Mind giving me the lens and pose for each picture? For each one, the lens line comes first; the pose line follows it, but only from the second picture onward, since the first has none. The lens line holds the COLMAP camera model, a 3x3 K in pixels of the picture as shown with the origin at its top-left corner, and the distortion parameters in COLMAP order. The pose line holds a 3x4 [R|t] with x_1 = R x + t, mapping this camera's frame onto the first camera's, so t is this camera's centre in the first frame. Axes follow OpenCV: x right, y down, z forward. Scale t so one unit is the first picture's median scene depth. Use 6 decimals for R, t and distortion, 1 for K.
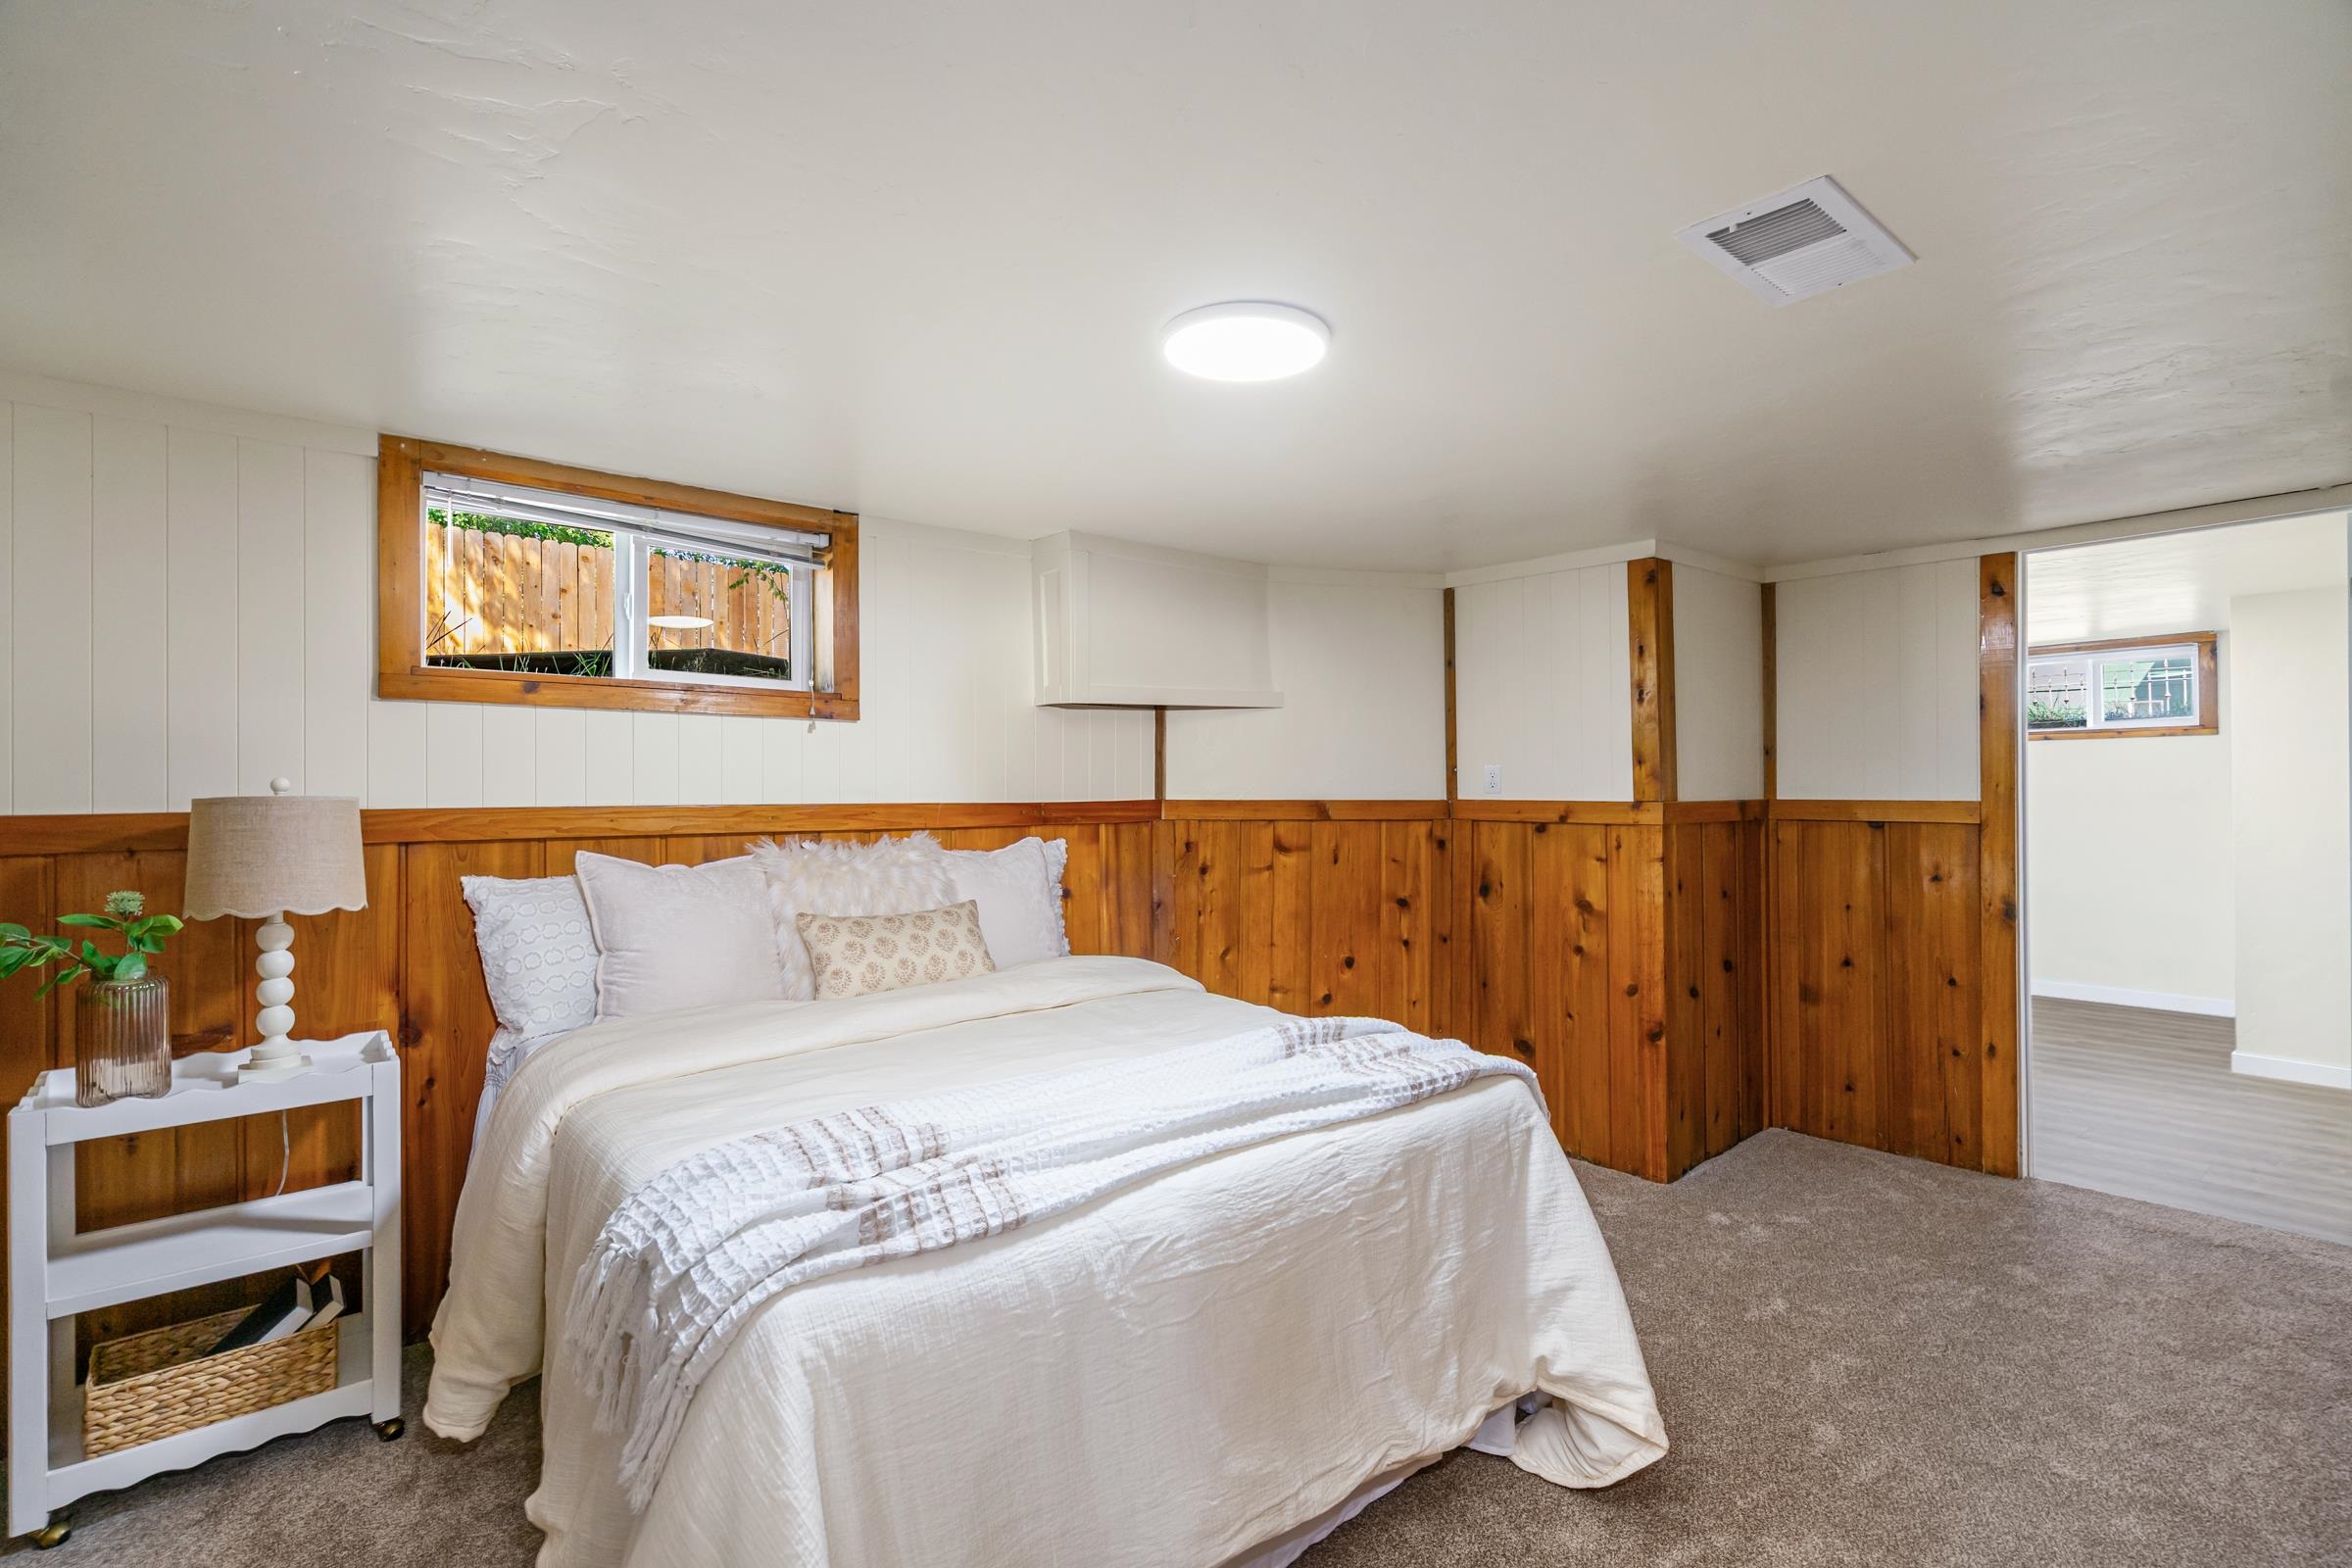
lens RADIAL K [[1067.7, 0, 1171.8], [0, 1067.7, 783.8], [0, 0, 1]] dist [-0.009742, 0.003102]
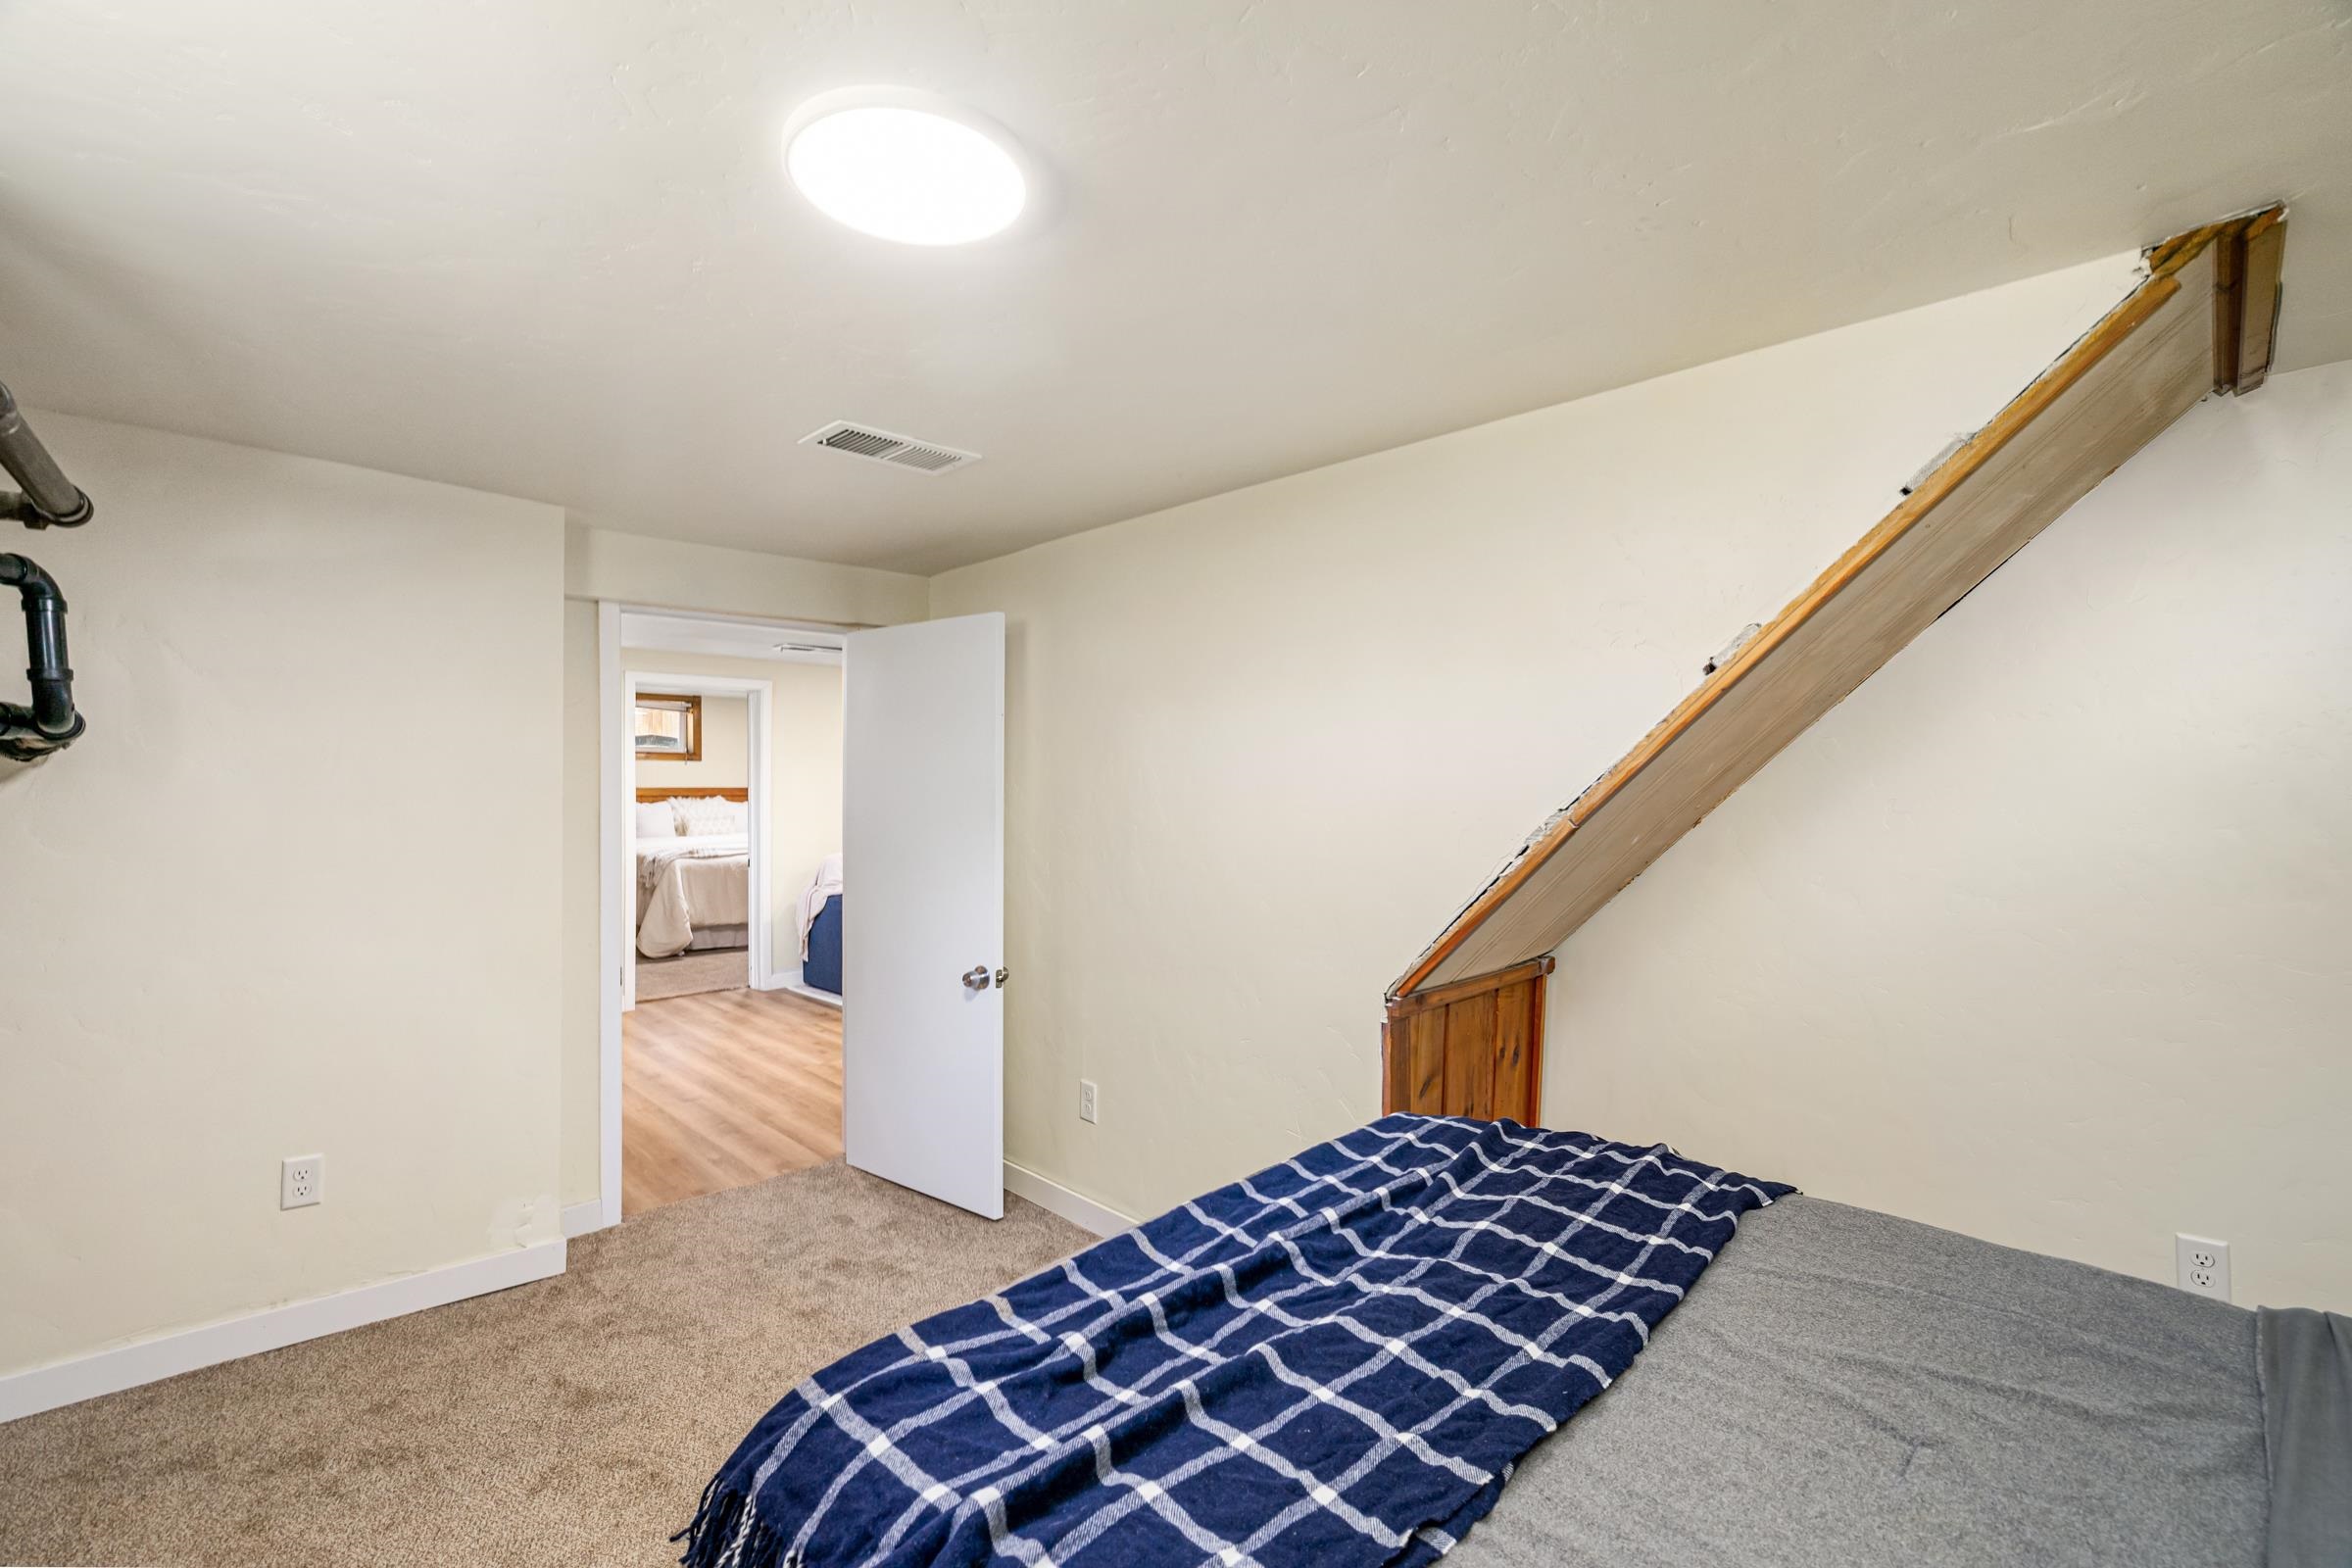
lens RADIAL K [[1067.7, 0, 1177.7], [0, 1067.7, 784.0], [0, 0, 1]] dist [-0.009742, 0.003102]
pose [[0.995716, 0.007316, 0.092170, 0.738492], [-0.008256, 0.999918, 0.009820, -0.029005], [-0.092091, -0.010539, 0.995695, -2.044978]]
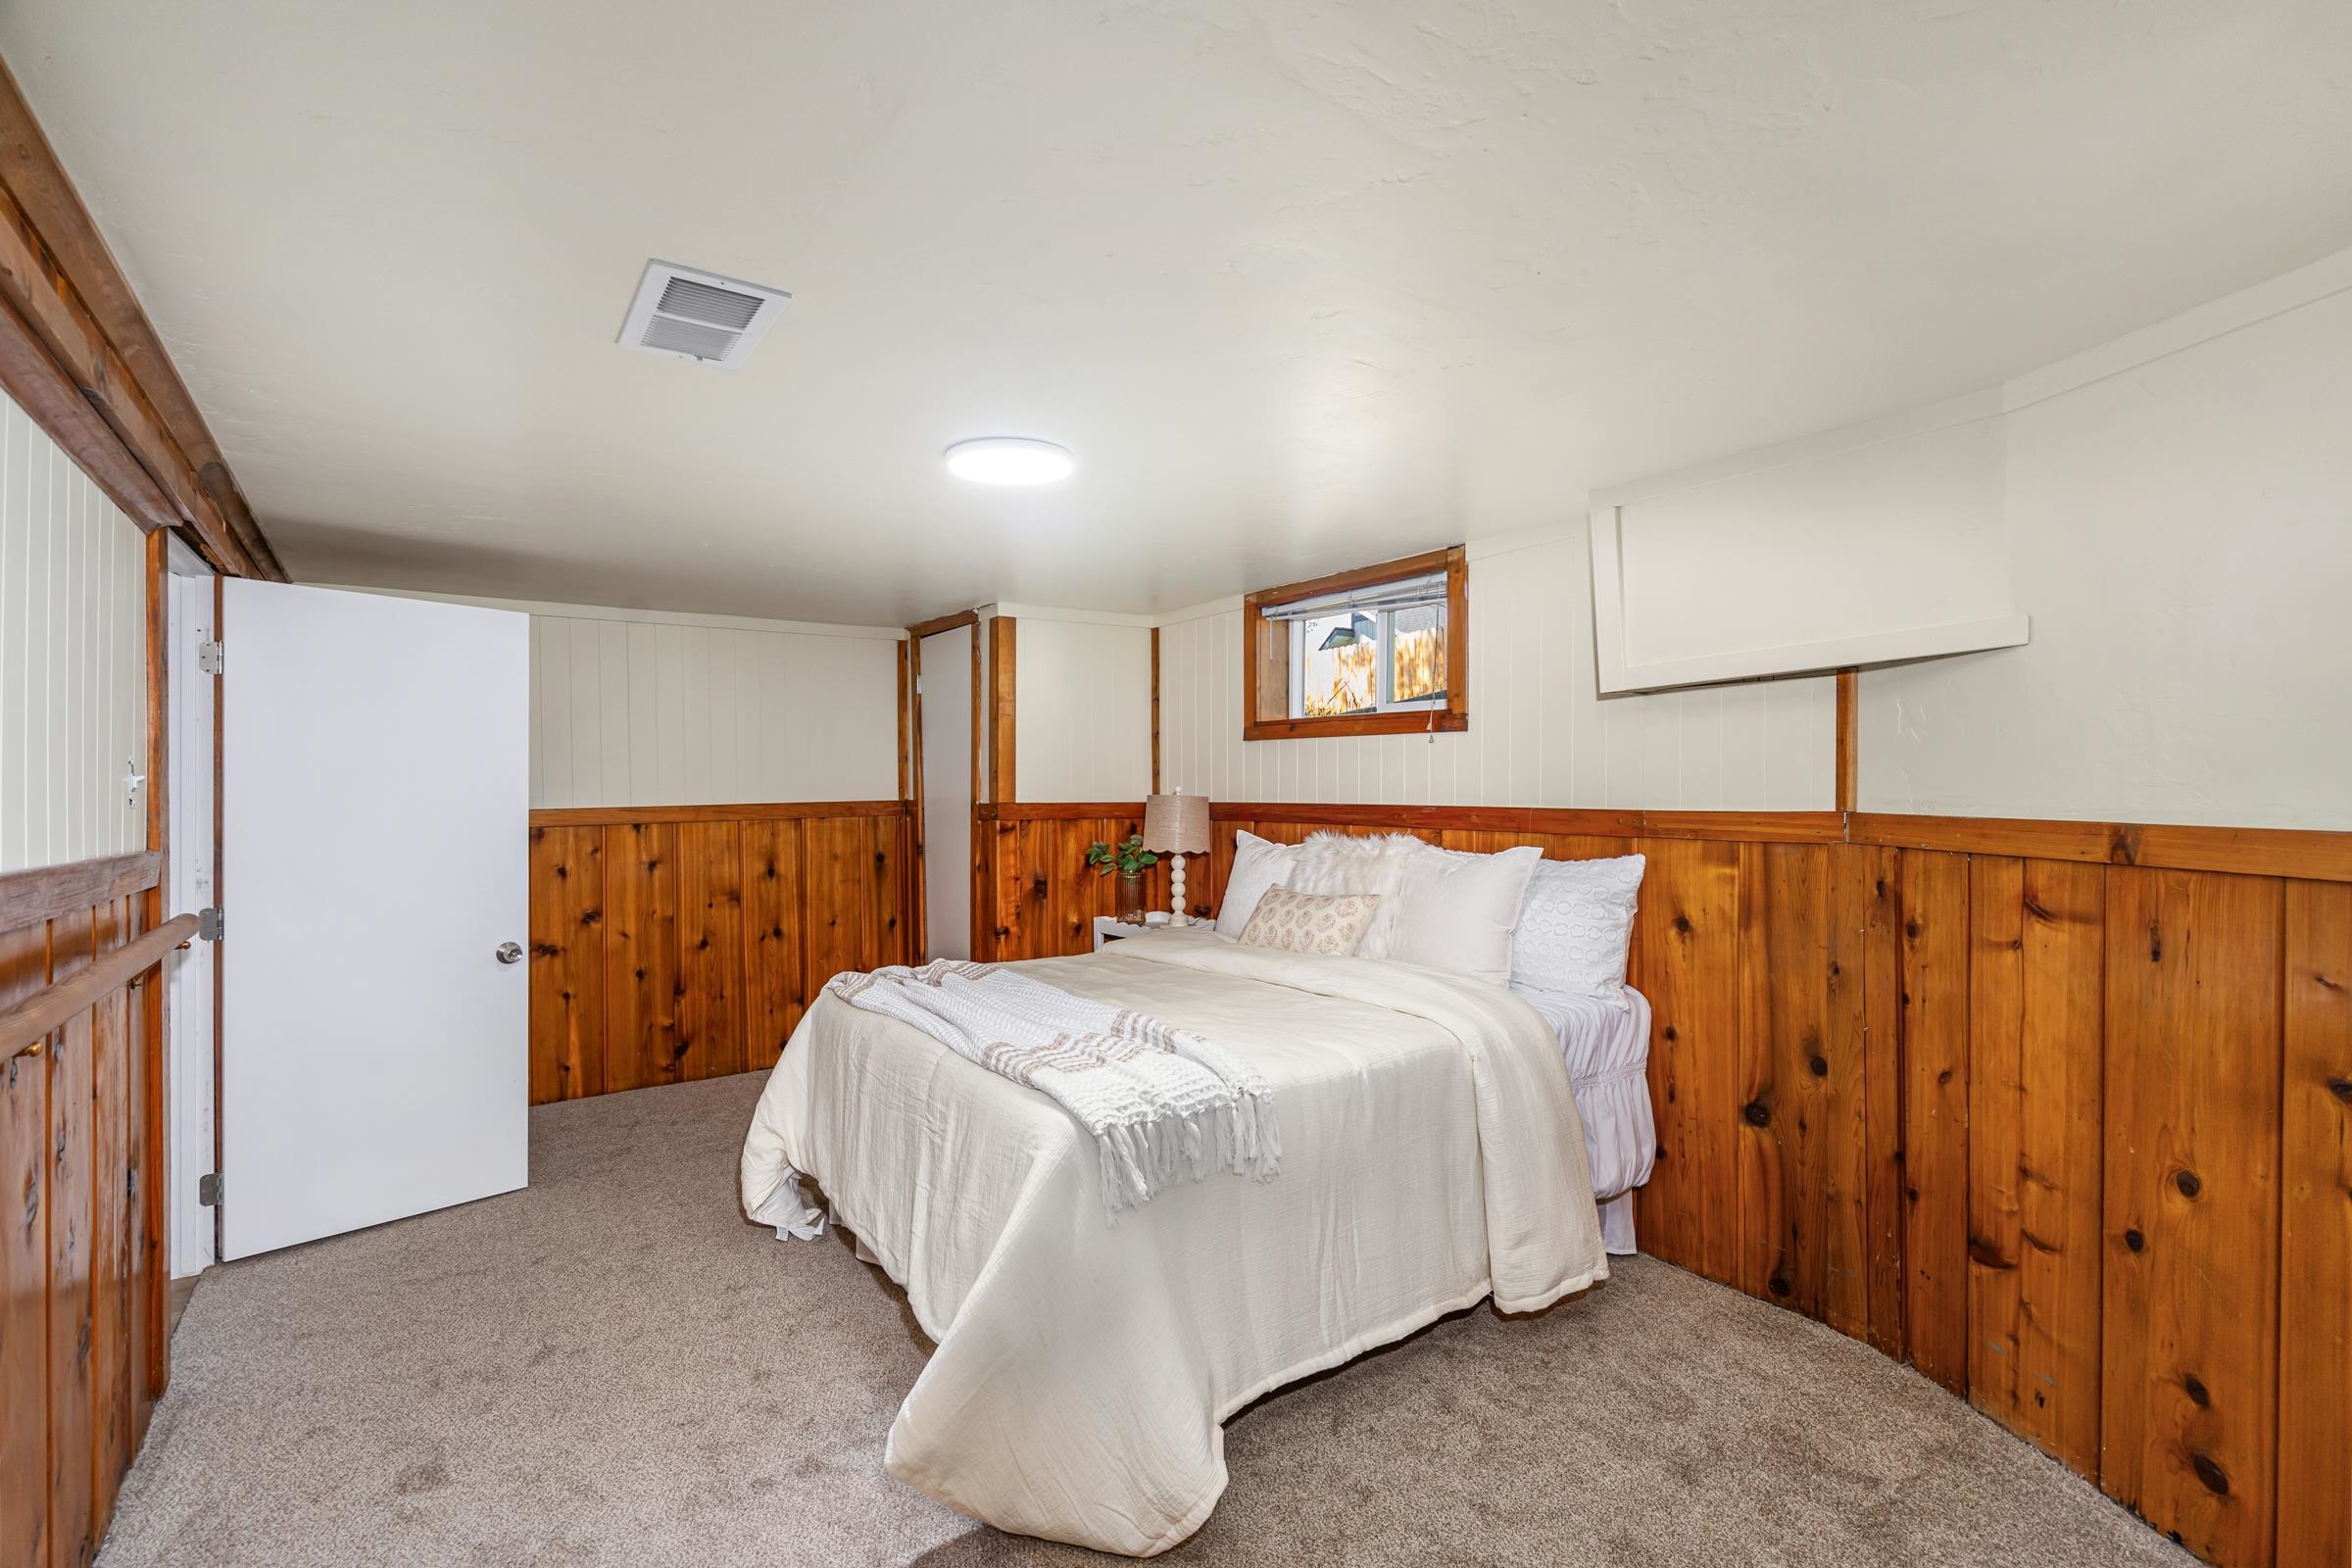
lens RADIAL K [[1067.7, 0, 1175.2], [0, 1067.7, 785.7], [0, 0, 1]] dist [-0.009742, 0.003102]
pose [[-0.082171, 0.006664, -0.996596, 0.715139], [0.012464, 0.999906, 0.005659, -0.010269], [0.996540, -0.011957, -0.082246, 0.676879]]
